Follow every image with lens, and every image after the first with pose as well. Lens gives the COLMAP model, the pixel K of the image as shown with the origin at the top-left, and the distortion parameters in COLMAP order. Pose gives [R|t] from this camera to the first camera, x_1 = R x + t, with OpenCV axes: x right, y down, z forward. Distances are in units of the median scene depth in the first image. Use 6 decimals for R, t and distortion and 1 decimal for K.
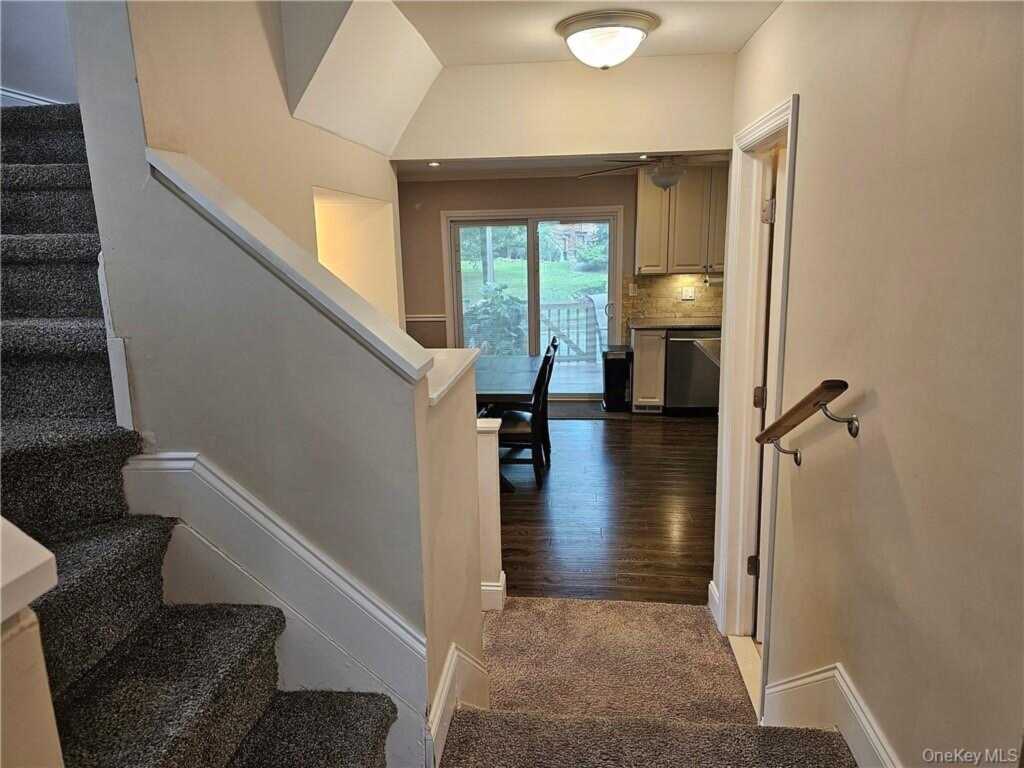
lens RADIAL K [[688.8, 0, 500.4], [0, 688.8, 385.0], [0, 0, 1]] dist [0.073167, -0.067368]
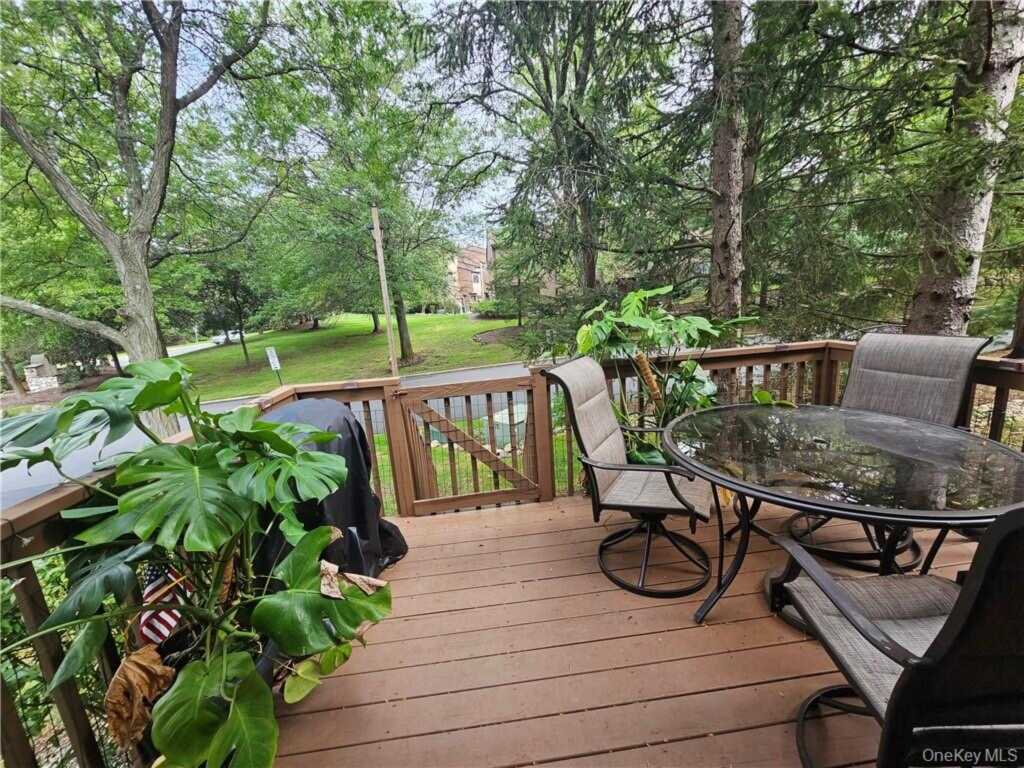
lens RADIAL K [[420.2, 0, 515.9], [0, 420.2, 389.3], [0, 0, 1]] dist [-0.001120, 0.000988]
pose [[0.975813, -0.085884, 0.201029, 0.086170], [0.086191, 0.996252, 0.007242, -0.160449], [-0.200898, 0.010260, 0.979558, 1.028417]]
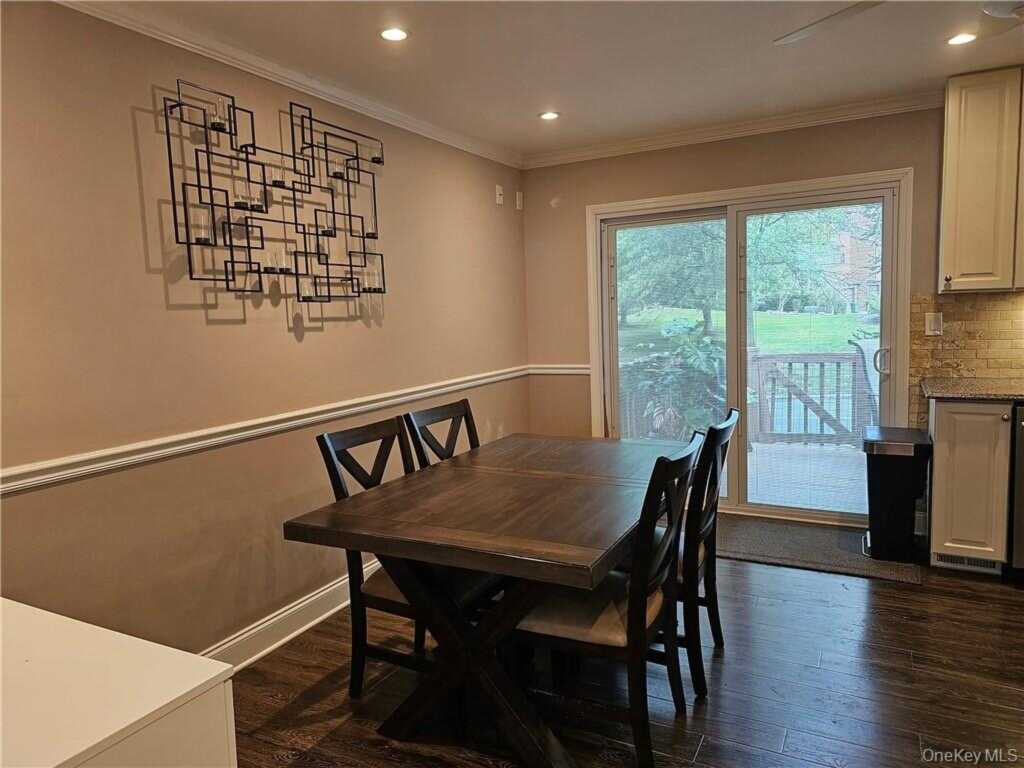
lens RADIAL K [[688.7, 0, 504.6], [0, 688.7, 375.2], [0, 0, 1]] dist [0.074754, -0.070760]
pose [[0.930558, 0.024714, -0.365310, 0.085439], [-0.059737, 0.994599, -0.084880, -0.034745], [0.361239, 0.100809, 0.927008, 0.399410]]
